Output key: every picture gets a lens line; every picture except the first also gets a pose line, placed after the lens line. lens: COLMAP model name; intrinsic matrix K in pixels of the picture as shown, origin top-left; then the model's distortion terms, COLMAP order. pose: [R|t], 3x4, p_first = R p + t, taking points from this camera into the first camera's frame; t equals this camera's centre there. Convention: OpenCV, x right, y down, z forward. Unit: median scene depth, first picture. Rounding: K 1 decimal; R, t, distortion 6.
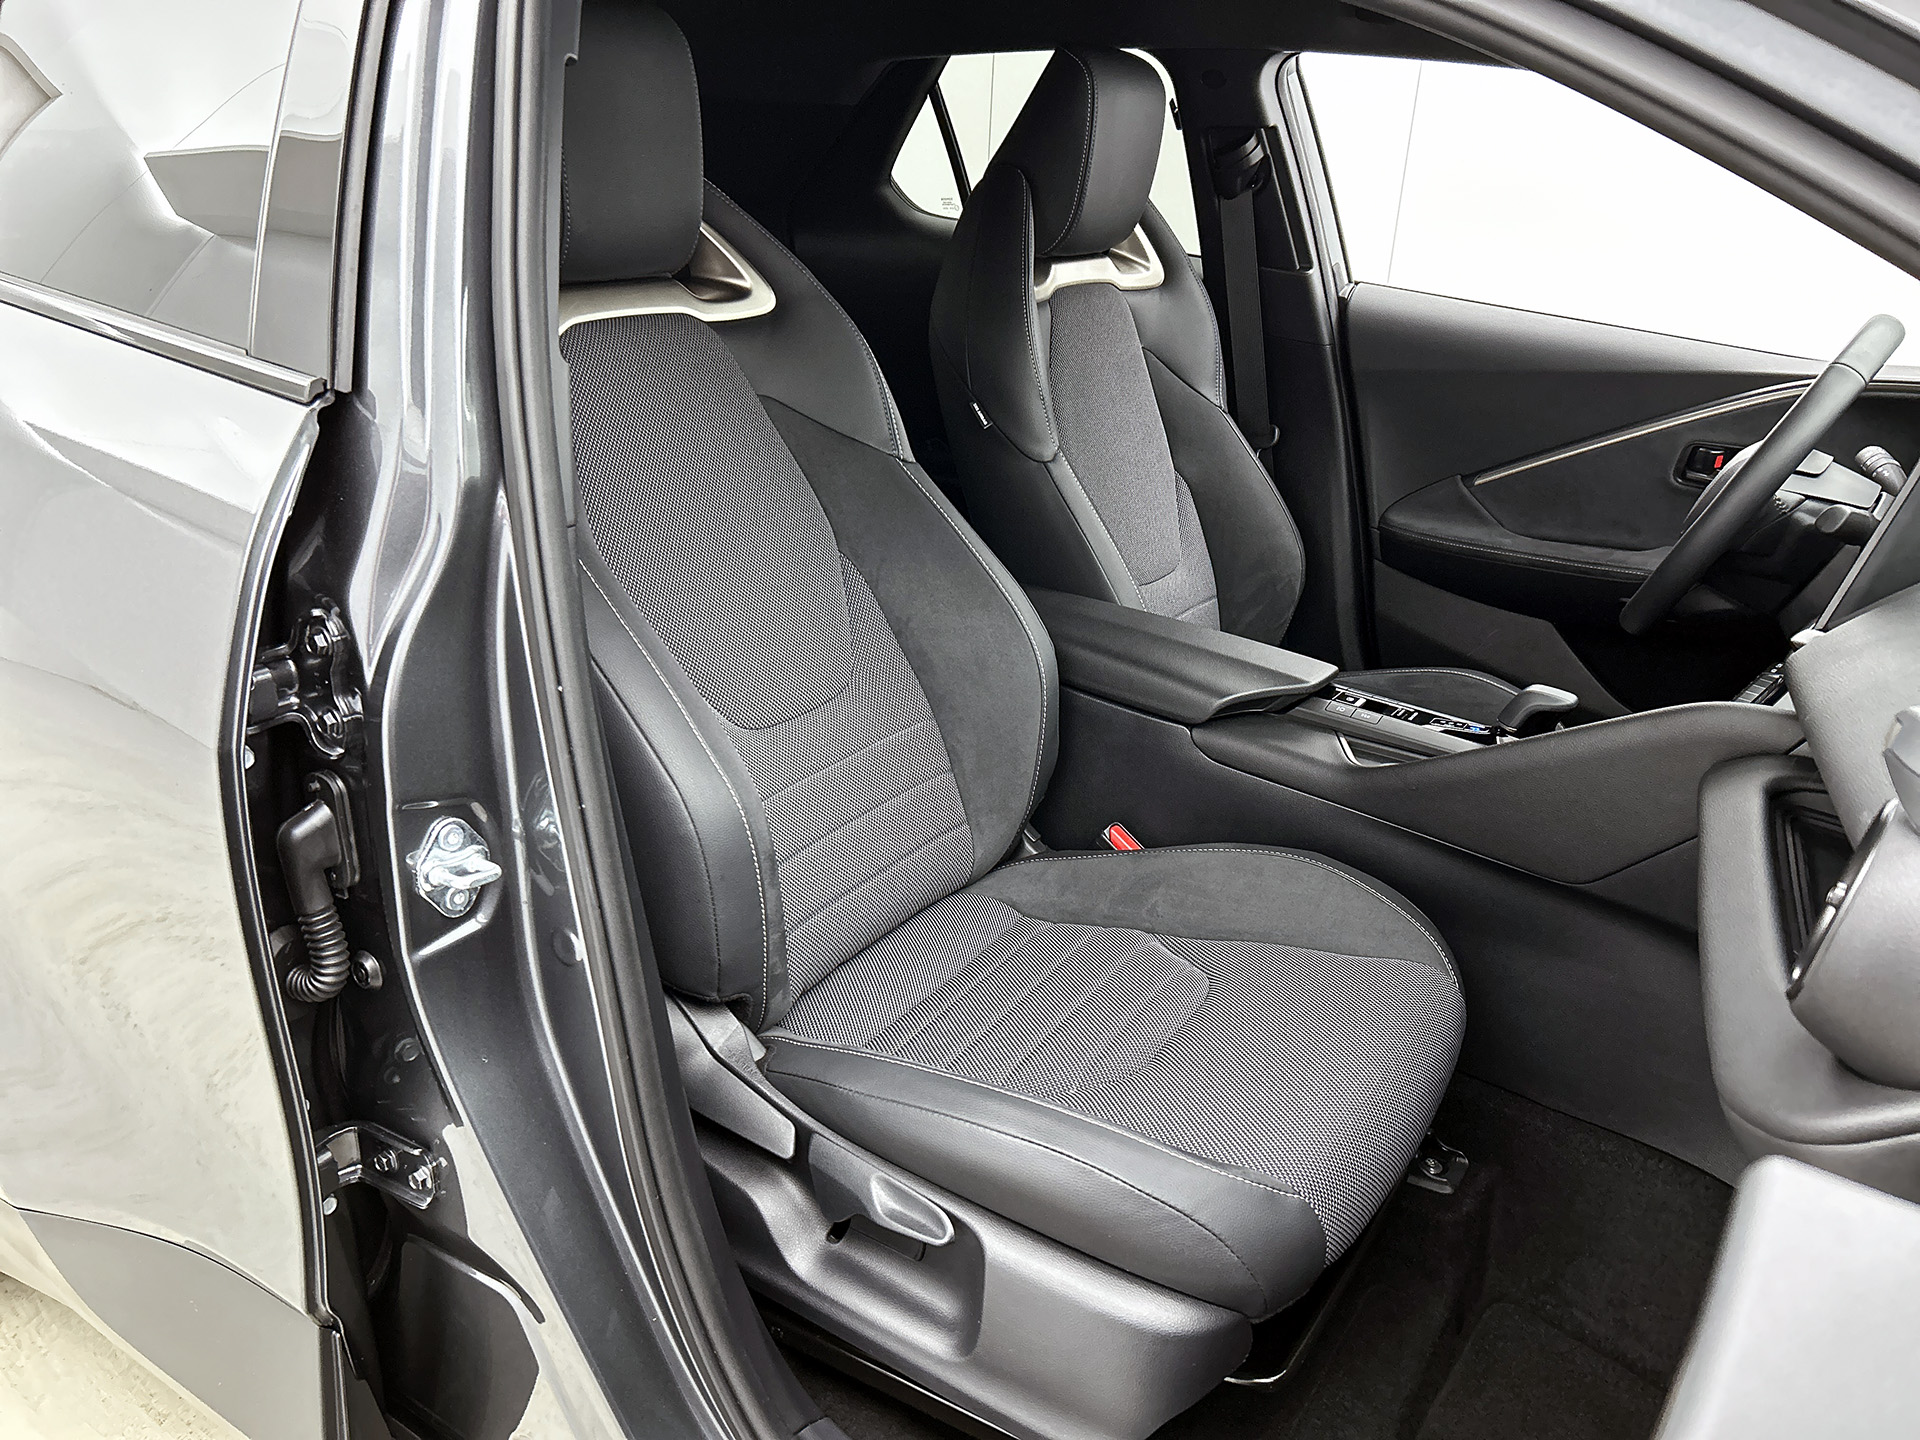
lens RADIAL K [[1472.2, 0, 957.5], [0, 1472.2, 725.5], [0, 0, 1]] dist [0.022902, -0.015137]
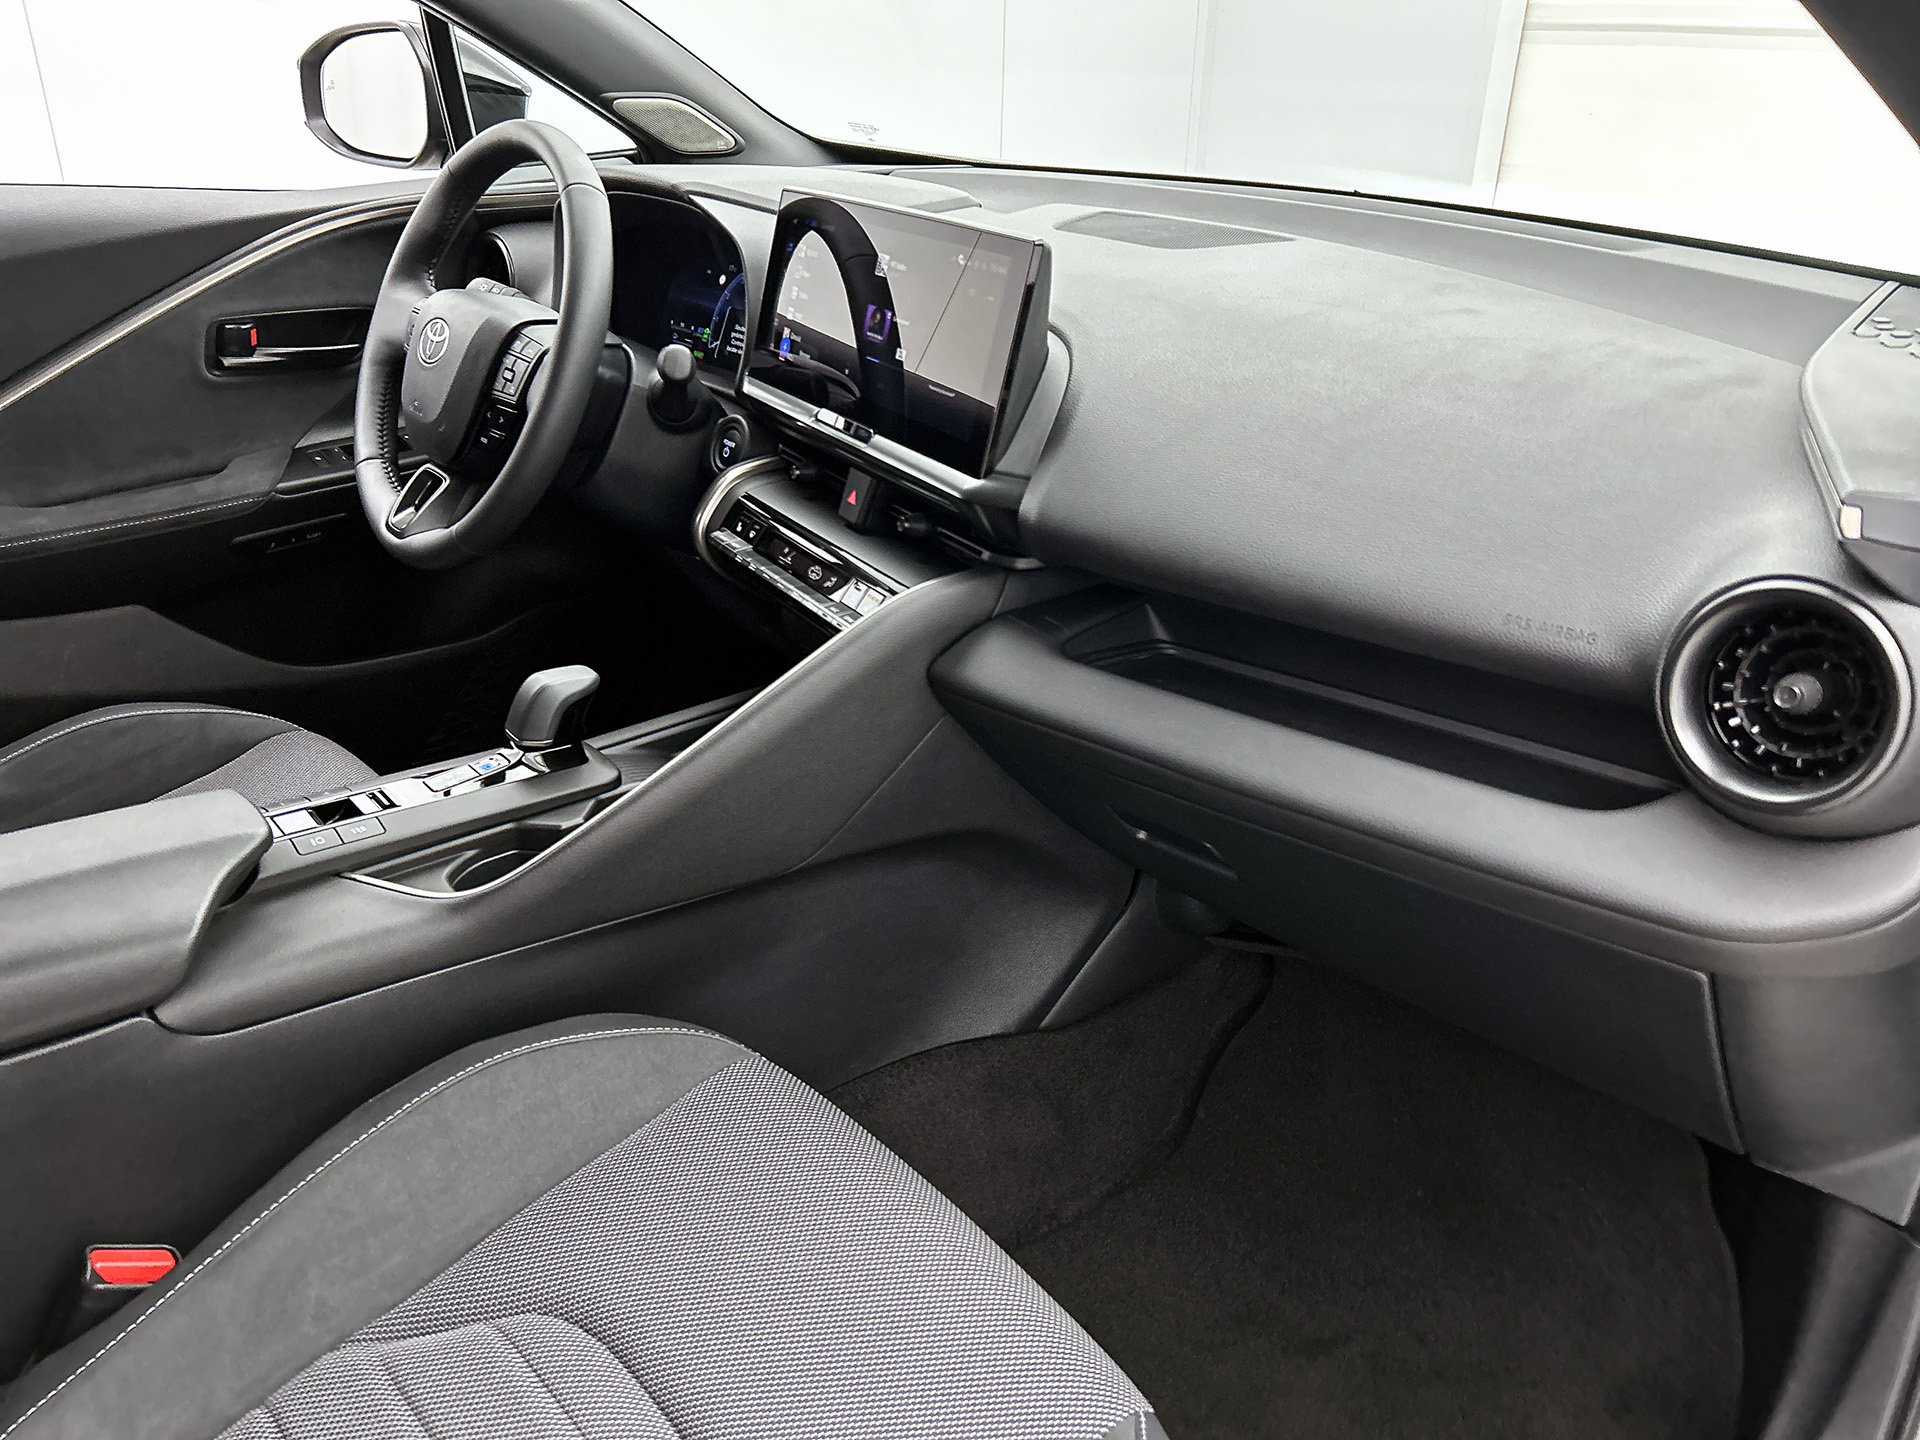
lens RADIAL K [[1472.2, 0, 968.6], [0, 1472.2, 709.8], [0, 0, 1]] dist [0.022902, -0.015137]
pose [[0.280672, -0.438265, 0.853901, -0.171604], [0.348748, 0.875422, 0.334679, -0.170405], [-0.894202, 0.203861, 0.398551, 0.486286]]
